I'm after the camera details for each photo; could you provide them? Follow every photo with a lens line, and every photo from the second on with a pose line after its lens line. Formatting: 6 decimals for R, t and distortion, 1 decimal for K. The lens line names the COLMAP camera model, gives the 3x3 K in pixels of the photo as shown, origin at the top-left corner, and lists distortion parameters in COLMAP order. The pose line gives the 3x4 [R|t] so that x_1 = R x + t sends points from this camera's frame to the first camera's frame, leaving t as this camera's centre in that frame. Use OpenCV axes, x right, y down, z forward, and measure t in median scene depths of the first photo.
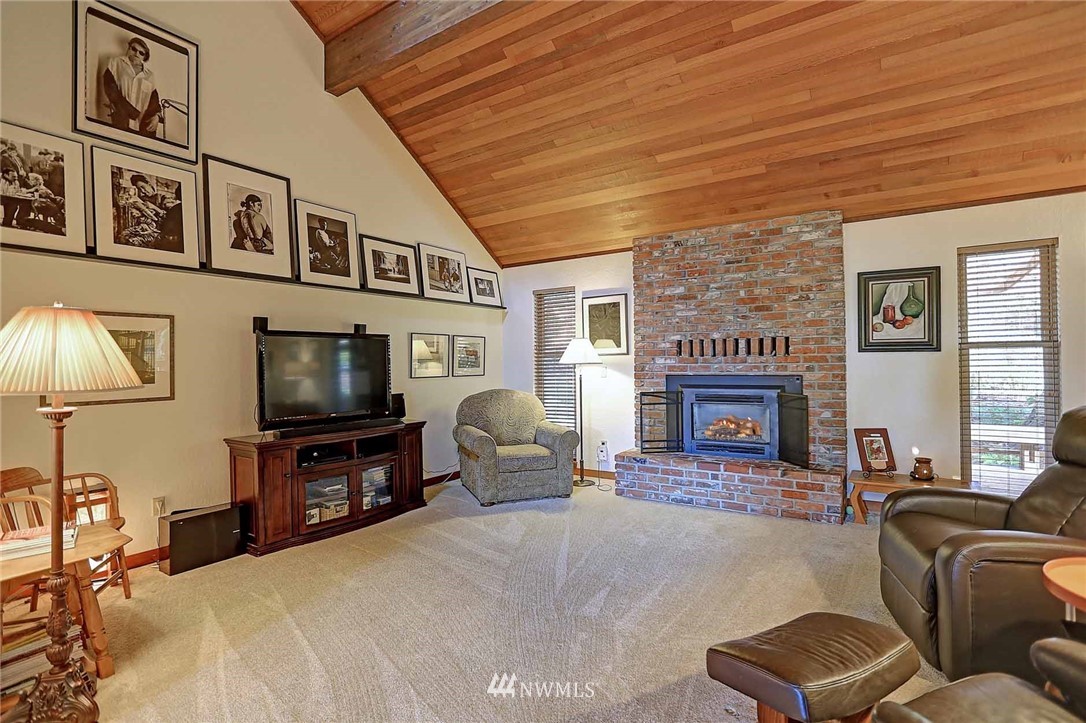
lens RADIAL K [[519.7, 0, 545.3], [0, 519.7, 365.5], [0, 0, 1]] dist [-0.043332, 0.018952]
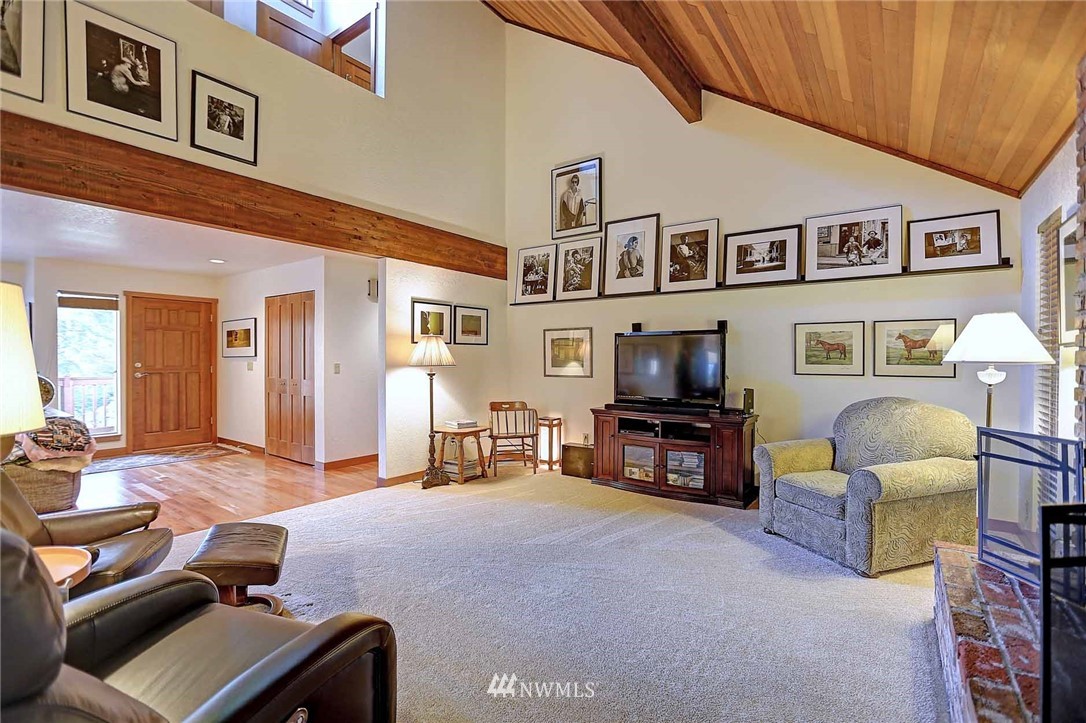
lens RADIAL K [[498.8, 0, 543.0], [0, 498.8, 361.5], [0, 0, 1]] dist [-0.042275, 0.016513]
pose [[-0.039677, 0.019941, -0.999014, 0.798299], [-0.007577, 0.999766, 0.020257, -0.015322], [0.999184, 0.008373, -0.039517, 0.792878]]
